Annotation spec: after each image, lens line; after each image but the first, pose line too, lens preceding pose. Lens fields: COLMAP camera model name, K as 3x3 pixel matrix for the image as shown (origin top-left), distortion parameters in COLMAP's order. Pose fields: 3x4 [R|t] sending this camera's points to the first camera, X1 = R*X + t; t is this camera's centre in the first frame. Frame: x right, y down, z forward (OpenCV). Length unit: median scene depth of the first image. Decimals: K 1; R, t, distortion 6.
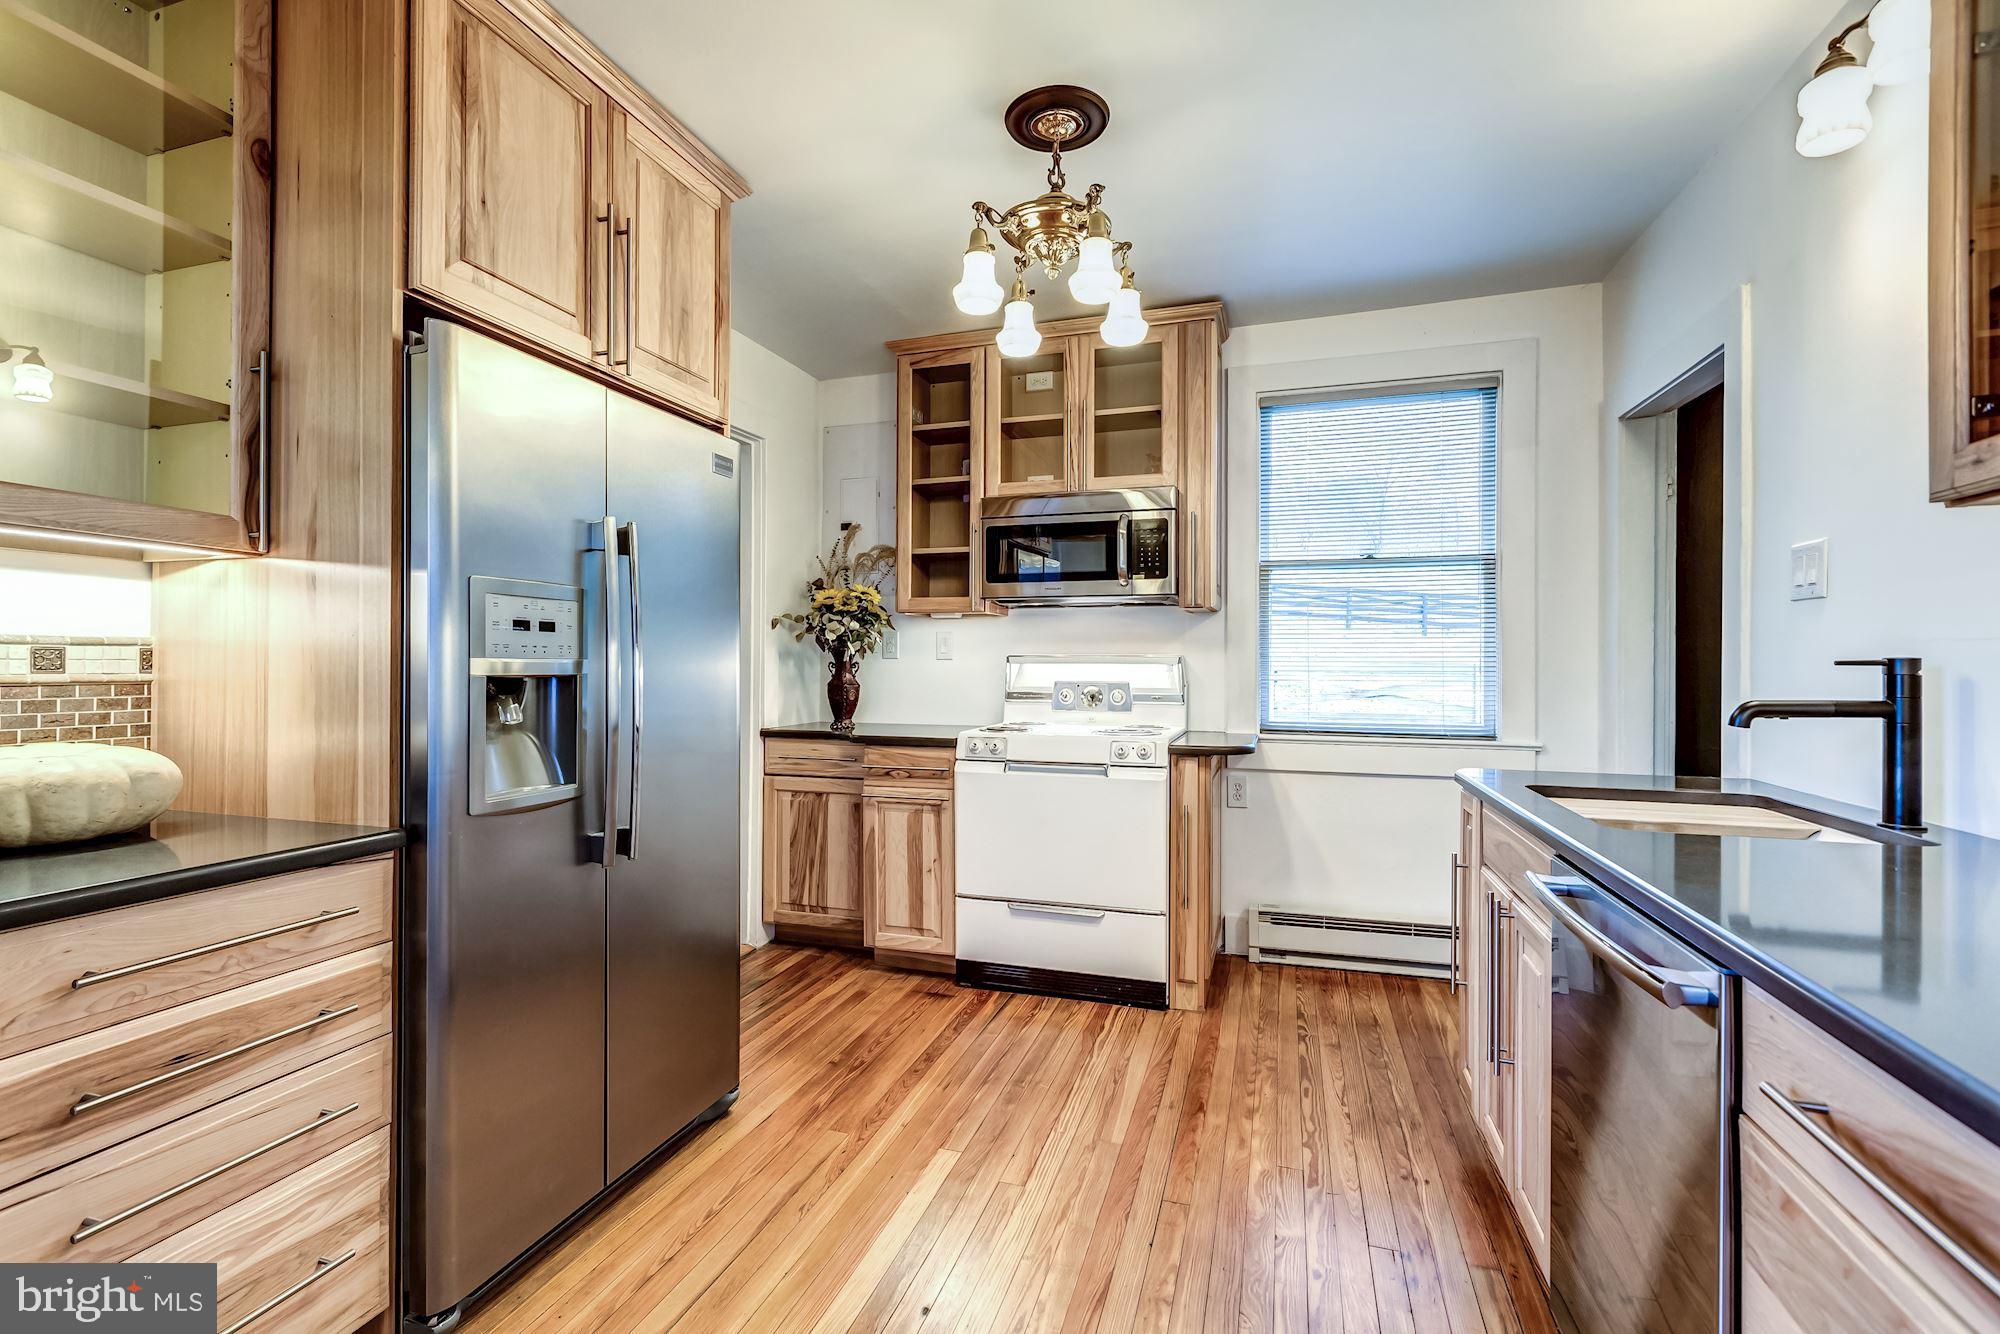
lens RADIAL K [[889.2, 0, 993.8], [0, 889.2, 663.9], [0, 0, 1]] dist [0.004627, -0.001489]
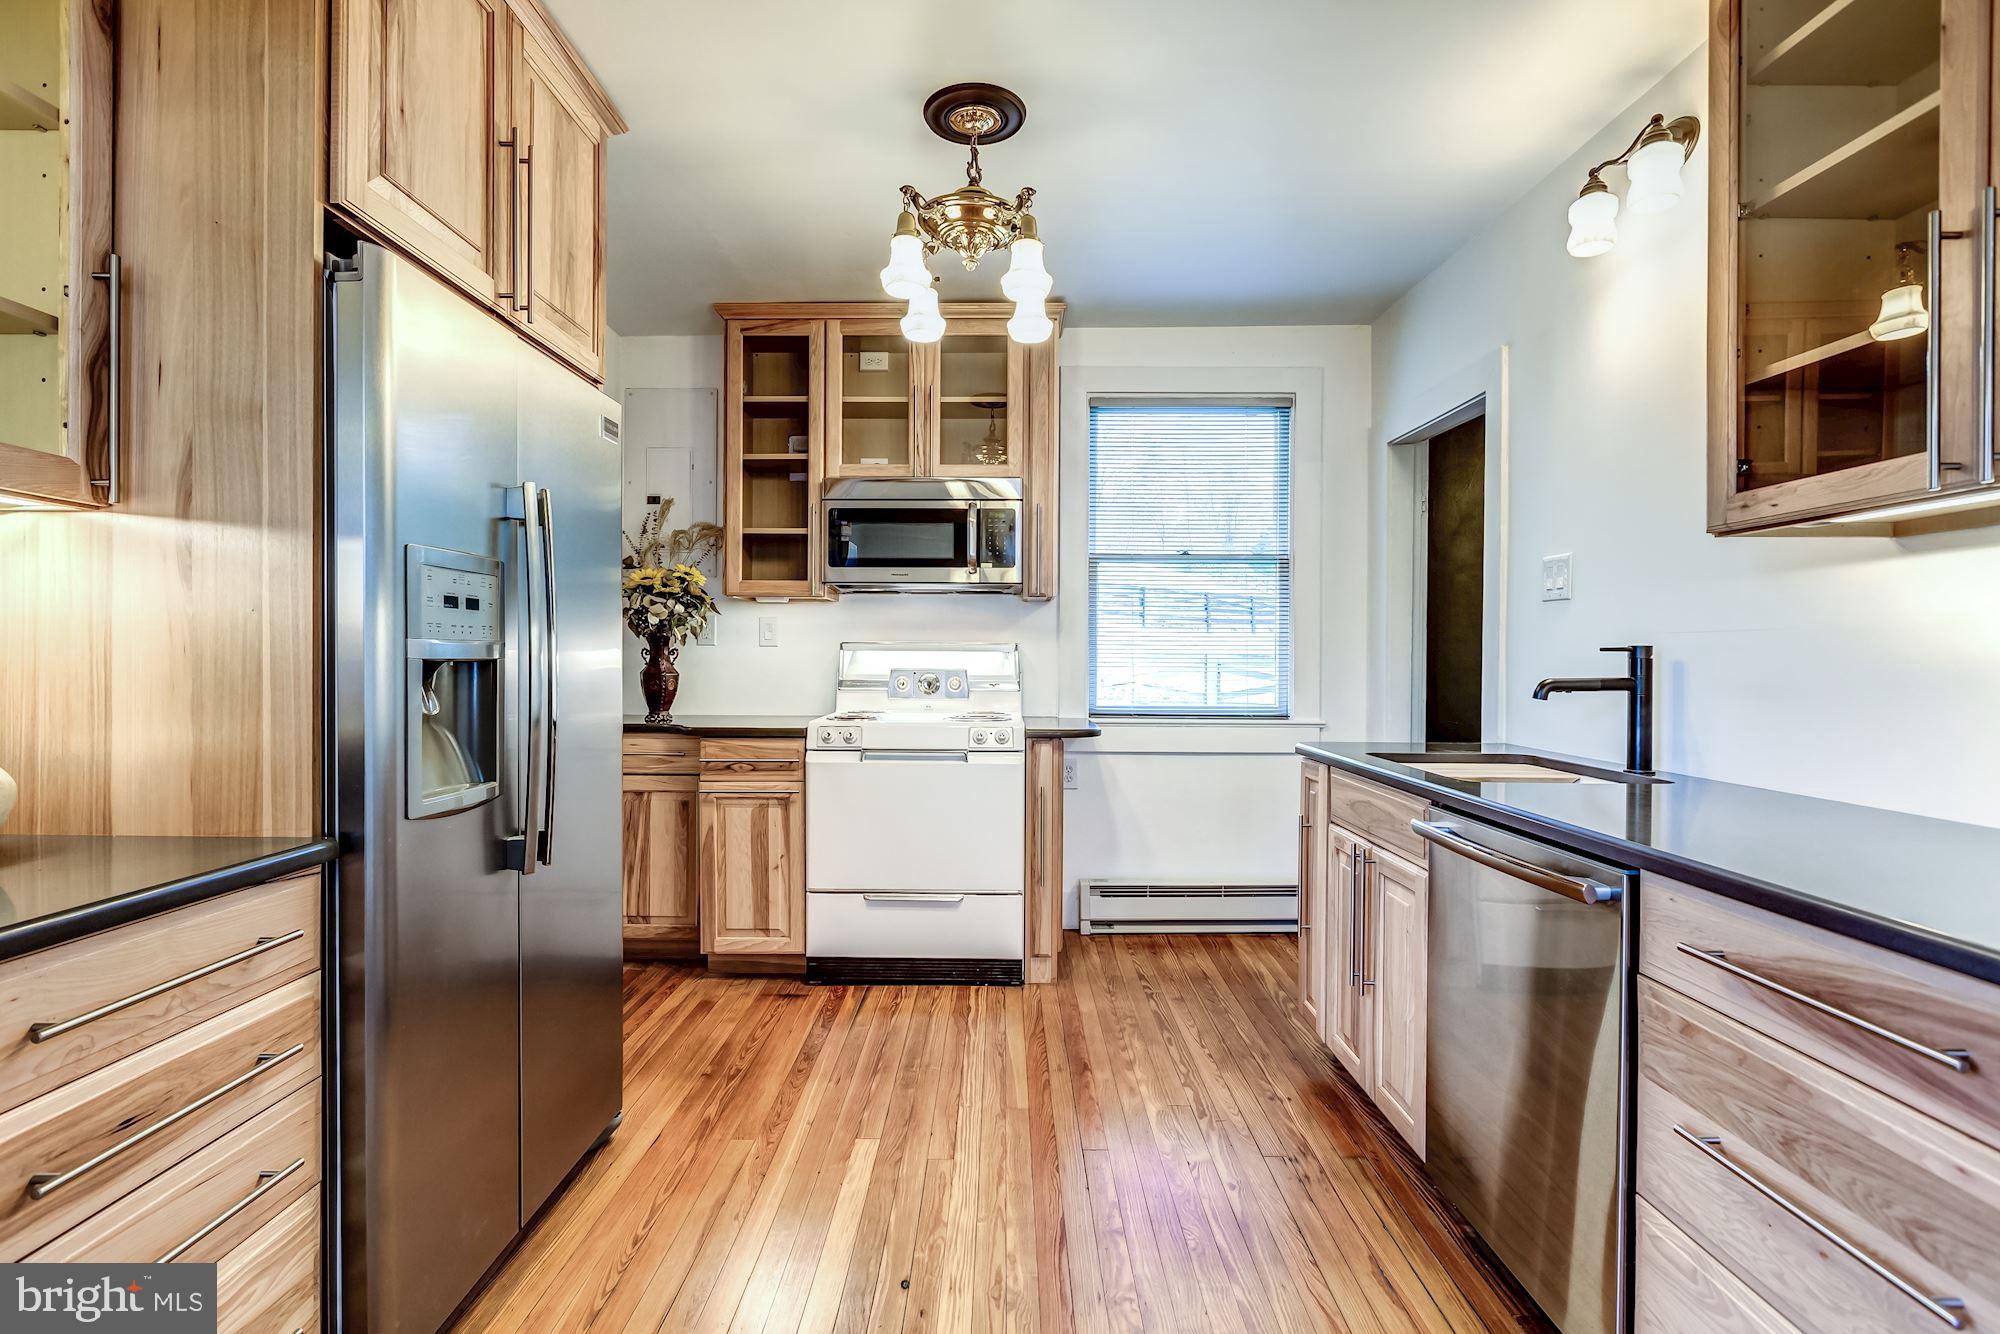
lens RADIAL K [[931.9, 0, 993.2], [0, 931.9, 663.8], [0, 0, 1]] dist [-0.002152, -0.000221]
pose [[0.954054, -0.001320, 0.299633, -0.151635], [-0.001838, 0.999946, 0.010259, 0.003603], [-0.299630, -0.010339, 0.953999, -0.018708]]
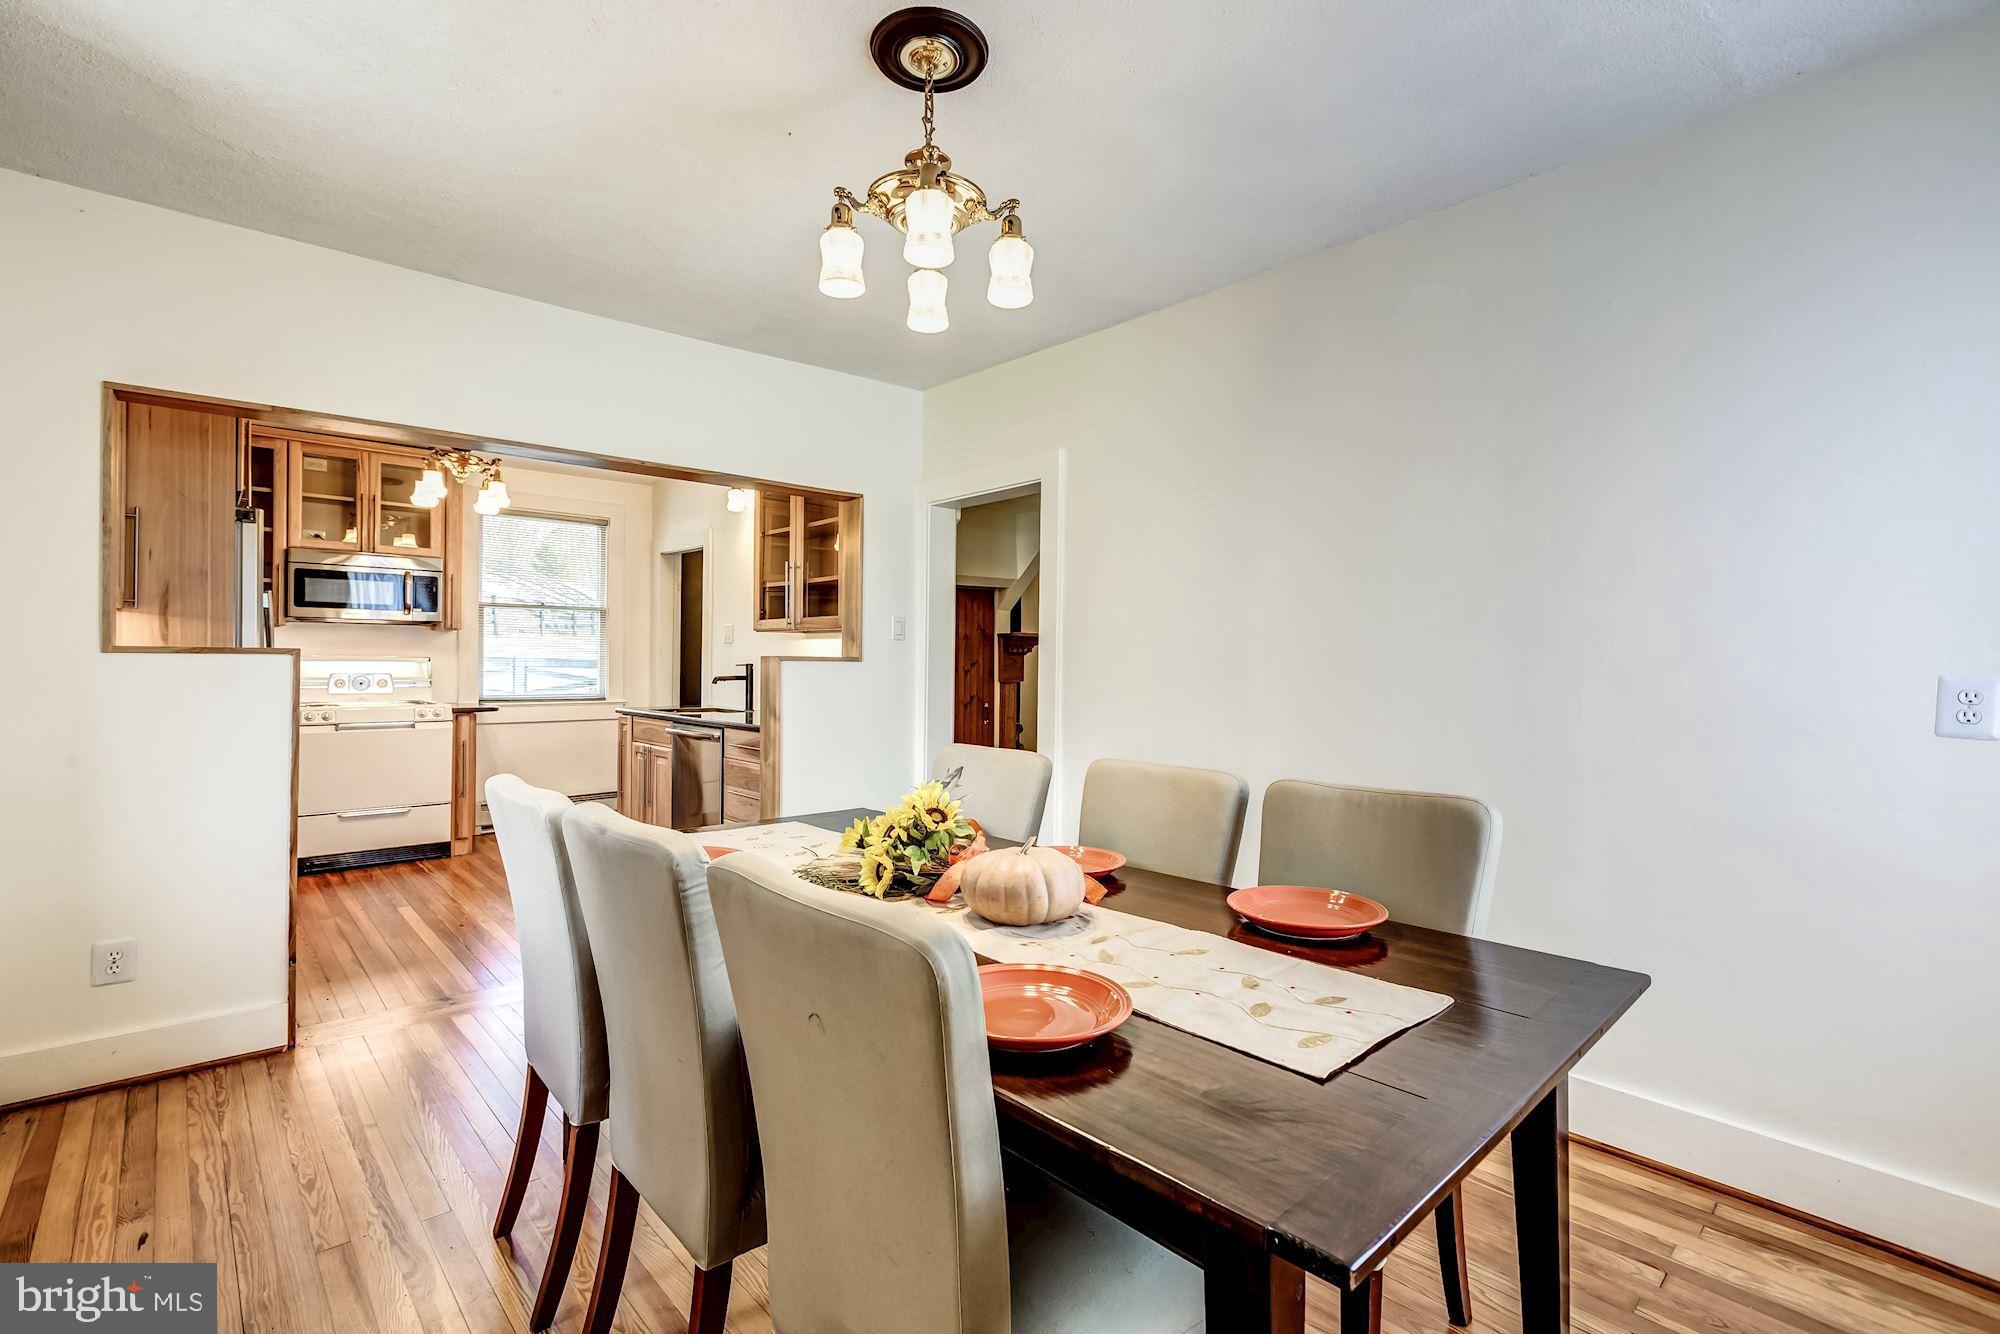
lens RADIAL K [[889.2, 0, 993.8], [0, 889.2, 663.9], [0, 0, 1]] dist [0.004627, -0.001489]
pose [[0.492730, -0.001366, 0.870181, -0.768220], [-0.008369, 0.999945, 0.006308, -0.017264], [-0.870142, -0.010391, 0.492692, -0.771492]]
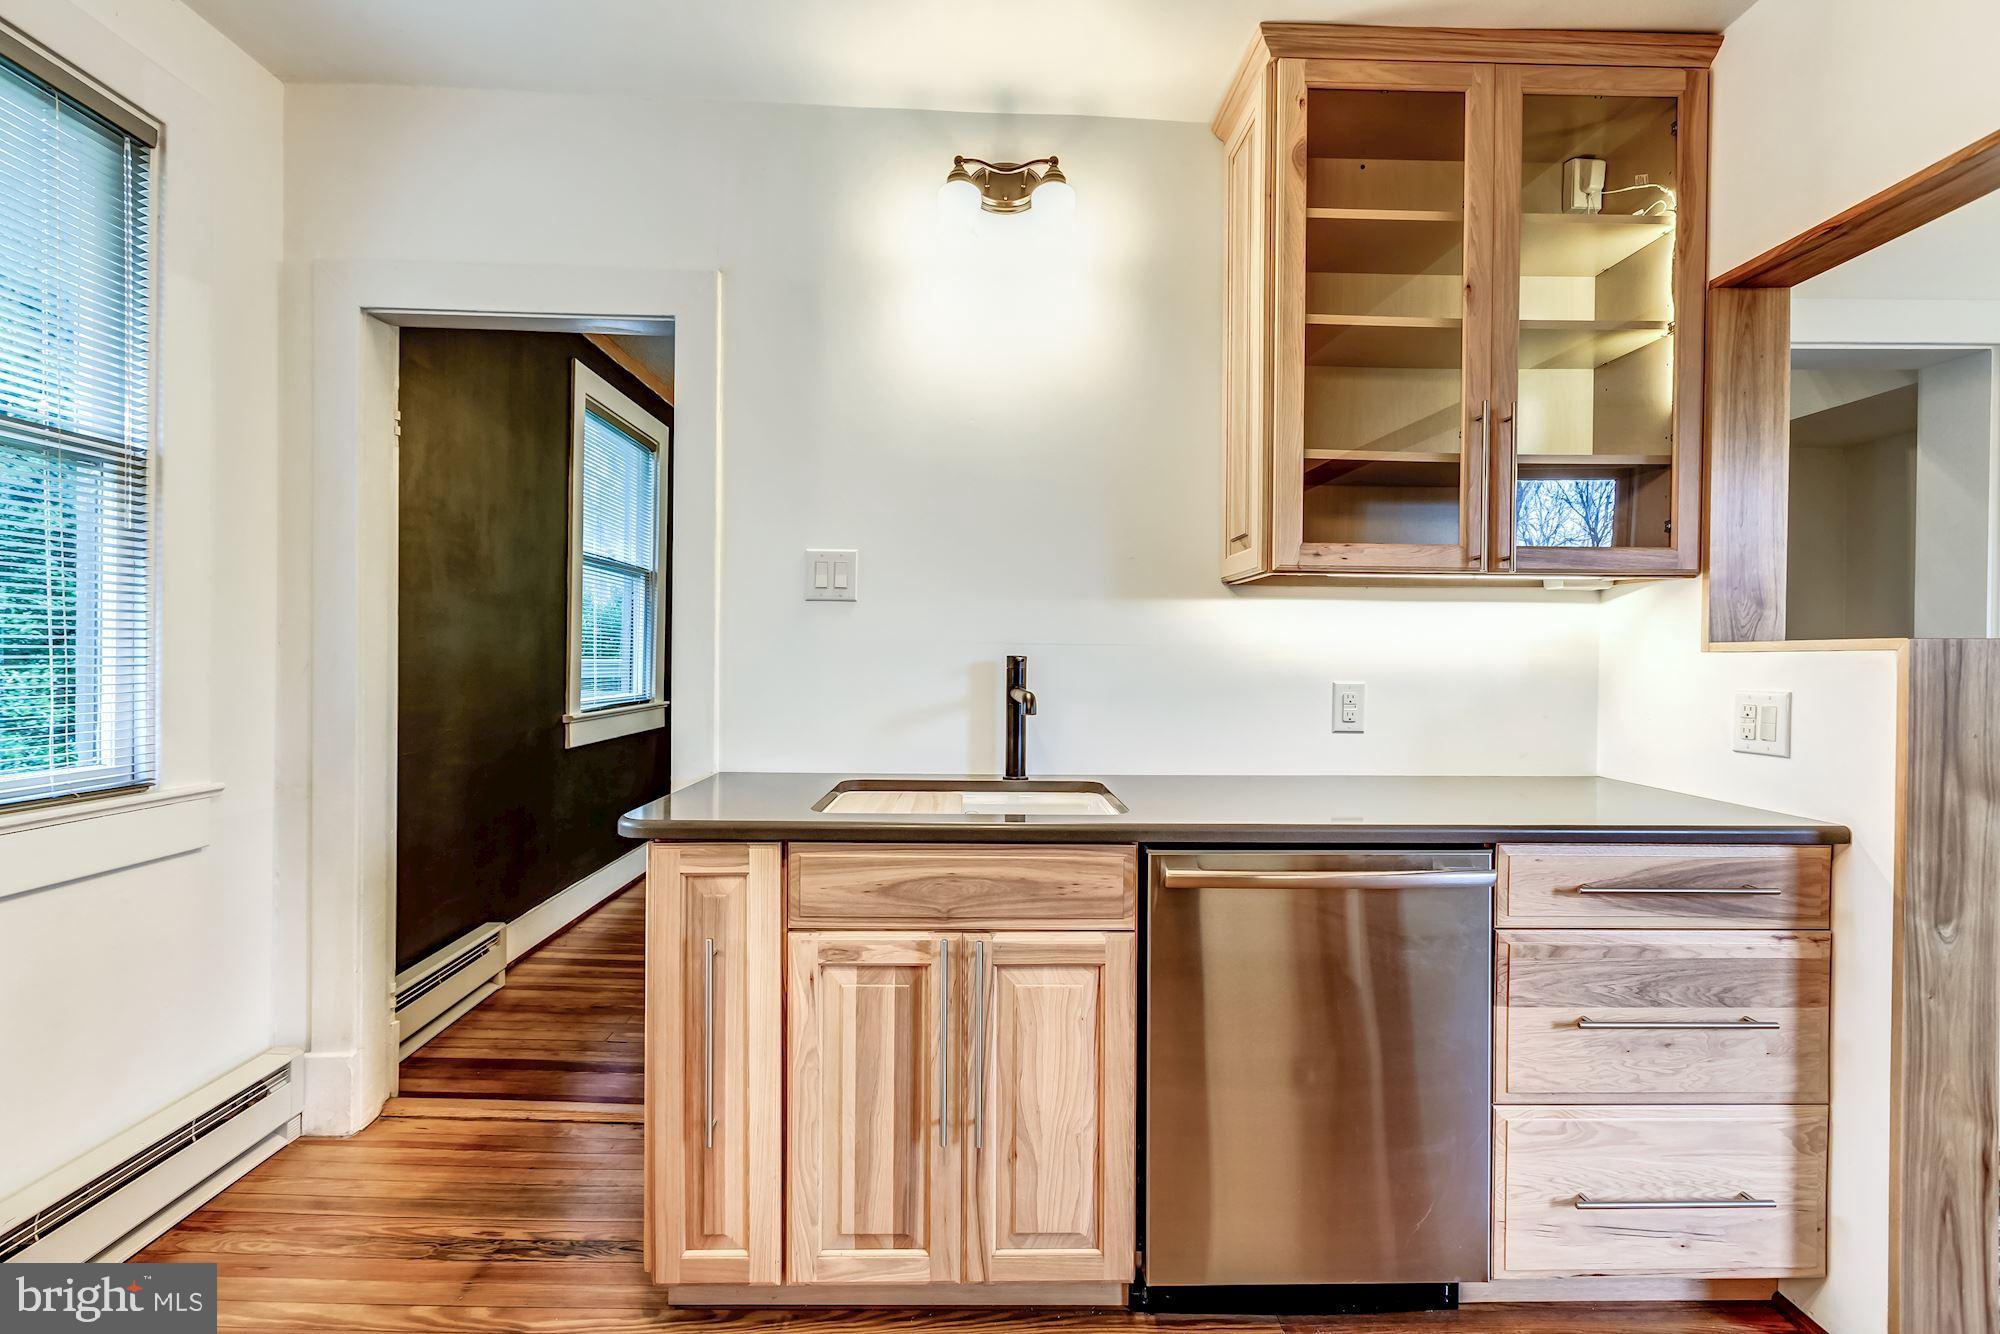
lens RADIAL K [[889.2, 0, 993.8], [0, 889.2, 663.9], [0, 0, 1]] dist [0.004627, -0.001489]
pose [[-0.327240, -0.014740, 0.944826, -0.129058], [-0.010821, 0.999871, 0.011851, -0.004966], [-0.944879, -0.006346, -0.327357, 0.693813]]
